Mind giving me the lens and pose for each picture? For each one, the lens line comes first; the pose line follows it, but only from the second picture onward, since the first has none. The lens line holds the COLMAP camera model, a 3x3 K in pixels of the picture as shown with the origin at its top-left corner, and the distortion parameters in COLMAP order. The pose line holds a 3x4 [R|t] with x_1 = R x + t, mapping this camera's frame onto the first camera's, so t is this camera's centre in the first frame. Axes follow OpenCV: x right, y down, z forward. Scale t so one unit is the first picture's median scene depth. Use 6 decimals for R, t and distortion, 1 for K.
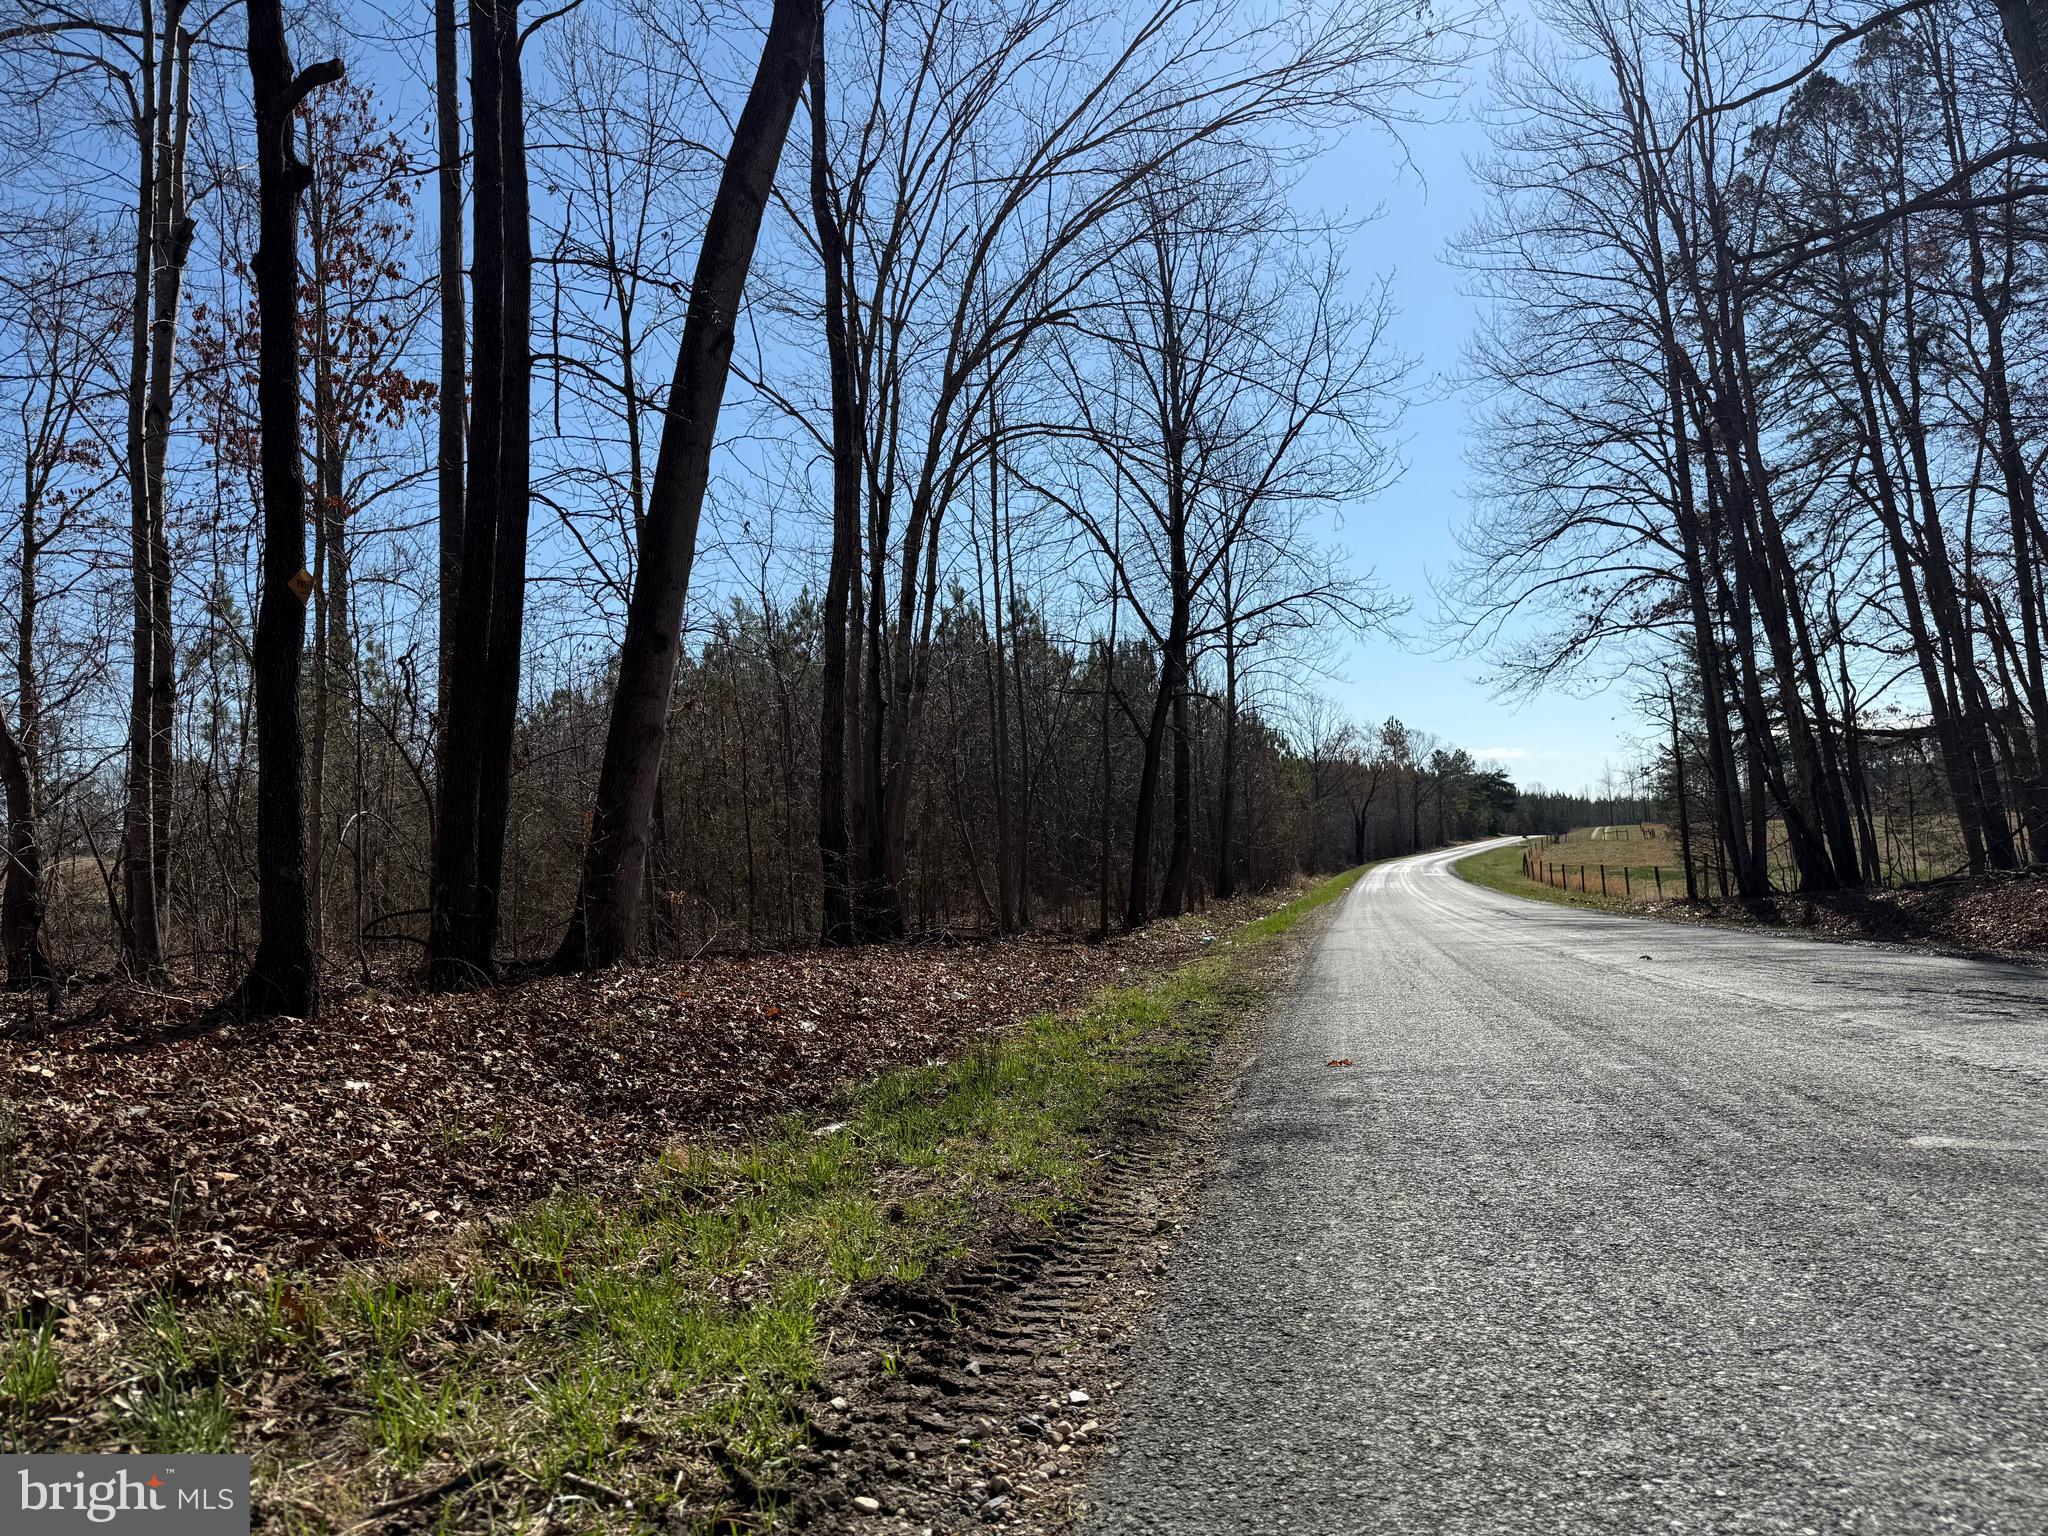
lens RADIAL K [[1454.0, 0, 1005.7], [0, 1454.0, 781.6], [0, 0, 1]] dist [0.053847, -0.059488]
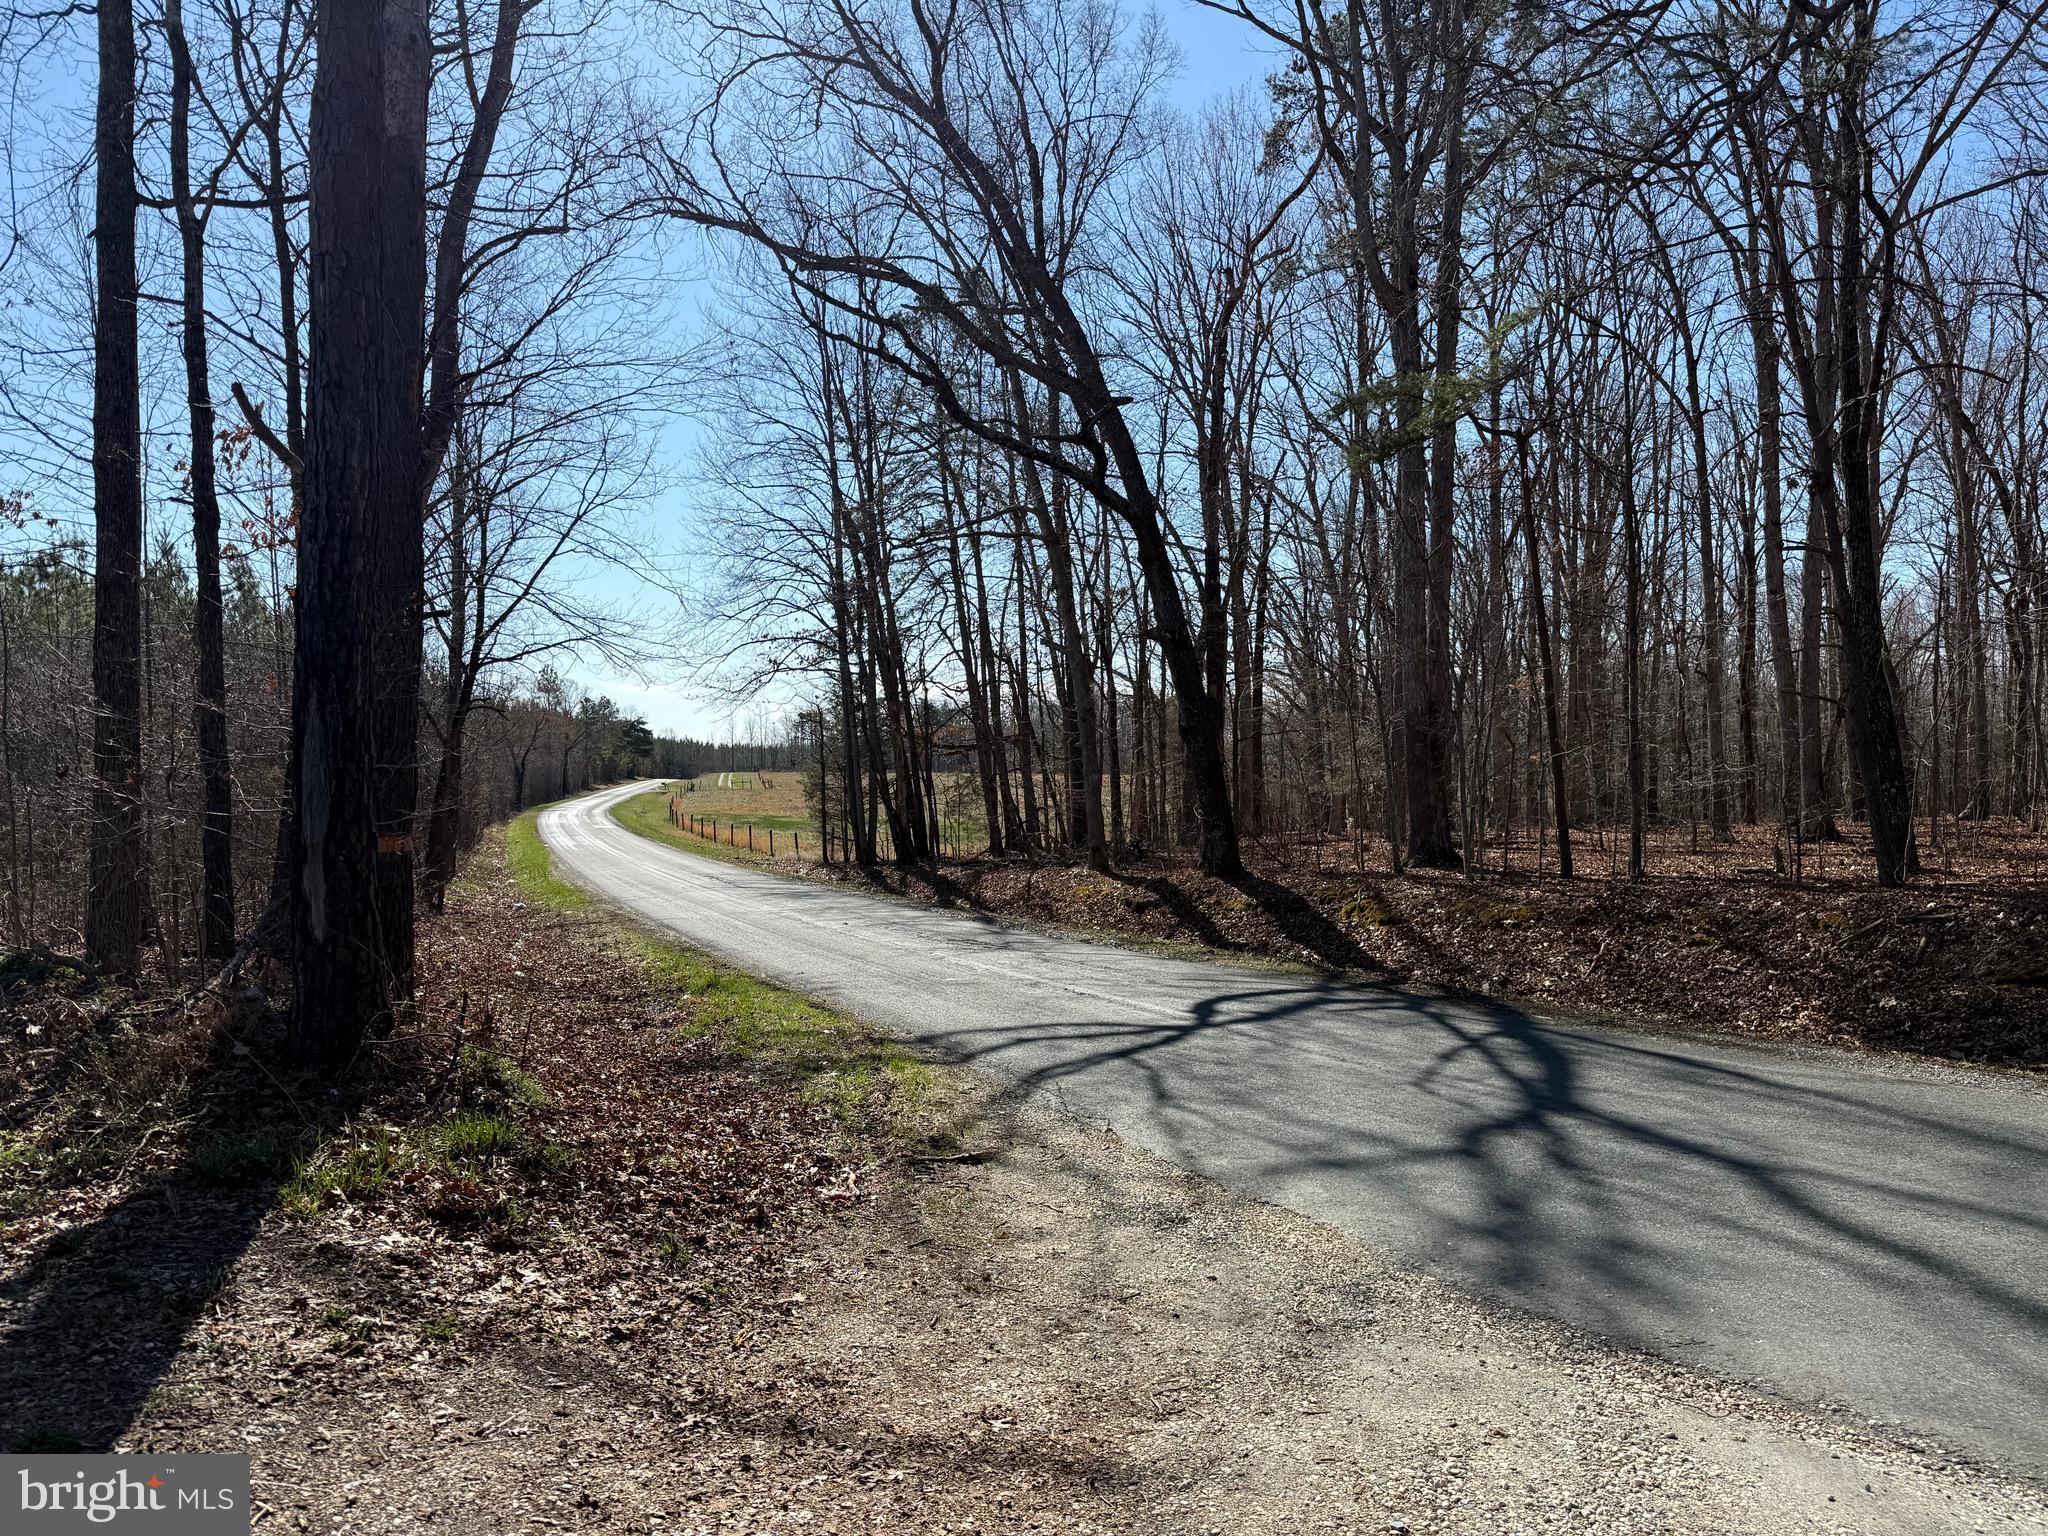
lens RADIAL K [[1454.0, 0, 1028.3], [0, 1454.0, 764.5], [0, 0, 1]] dist [0.053847, -0.059488]
pose [[0.825188, 0.039705, 0.563461, -0.360915], [-0.059952, 0.998048, 0.017470, -0.108287], [-0.561667, -0.048196, 0.825958, -0.580813]]
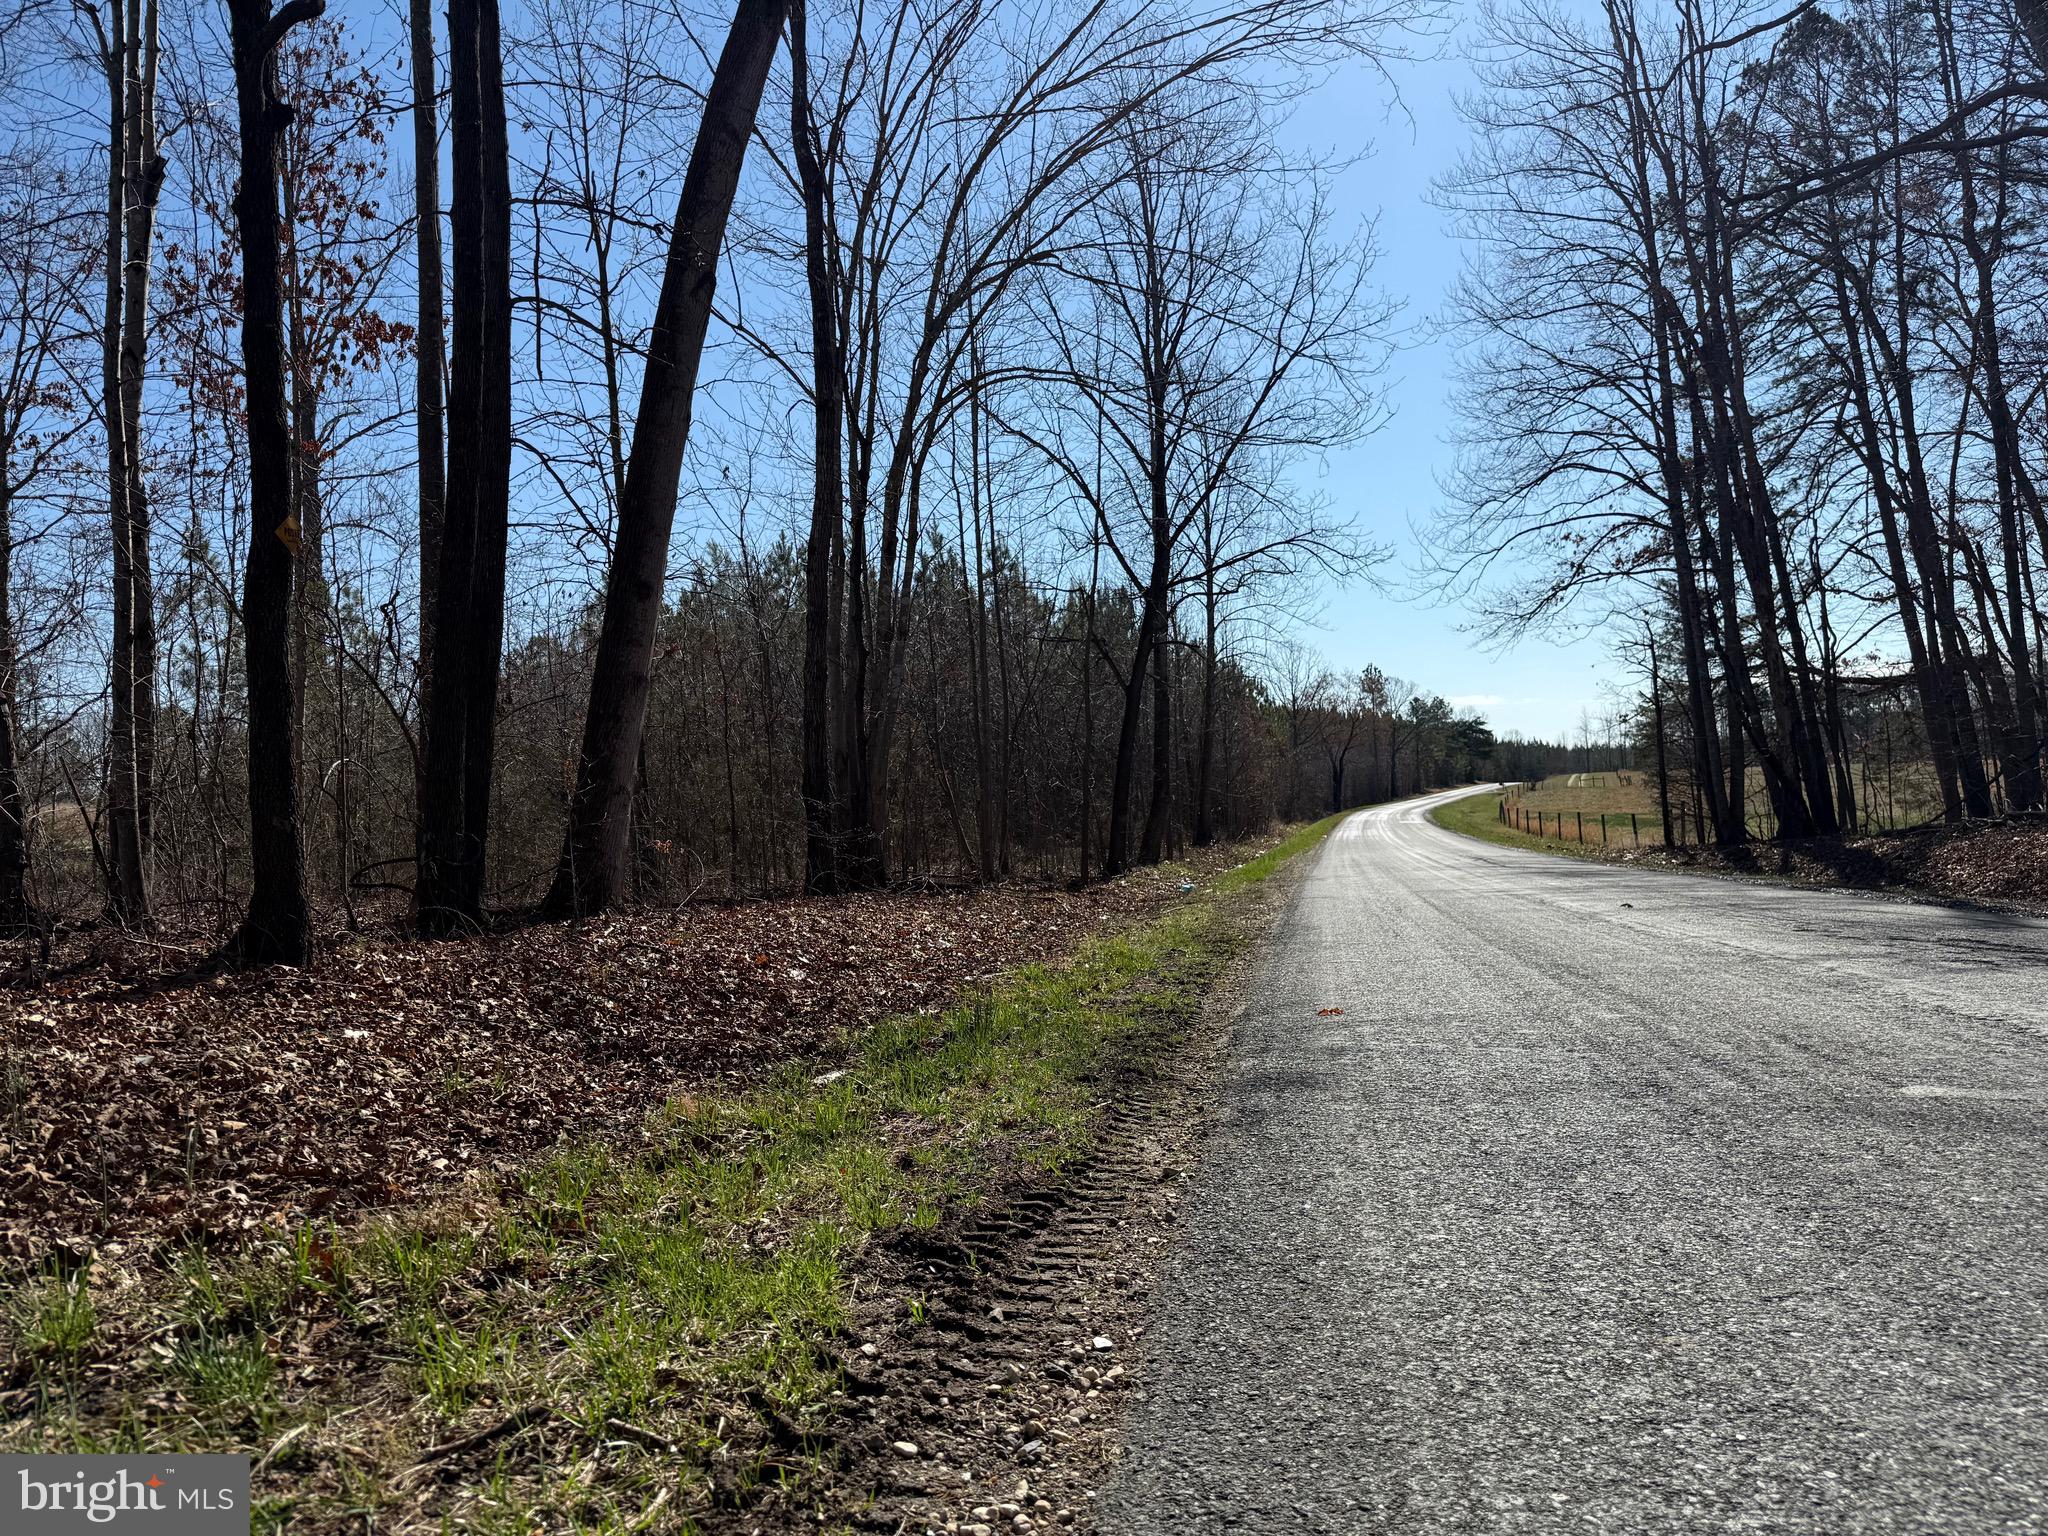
lens RADIAL K [[1454.0, 0, 988.3], [0, 1454.0, 781.0], [0, 0, 1]] dist [0.053847, -0.059488]
pose [[0.999993, 0.000440, 0.003622, -0.003430], [-0.000570, 0.999356, 0.035880, -0.000786], [-0.003603, -0.035882, 0.999350, -0.000415]]
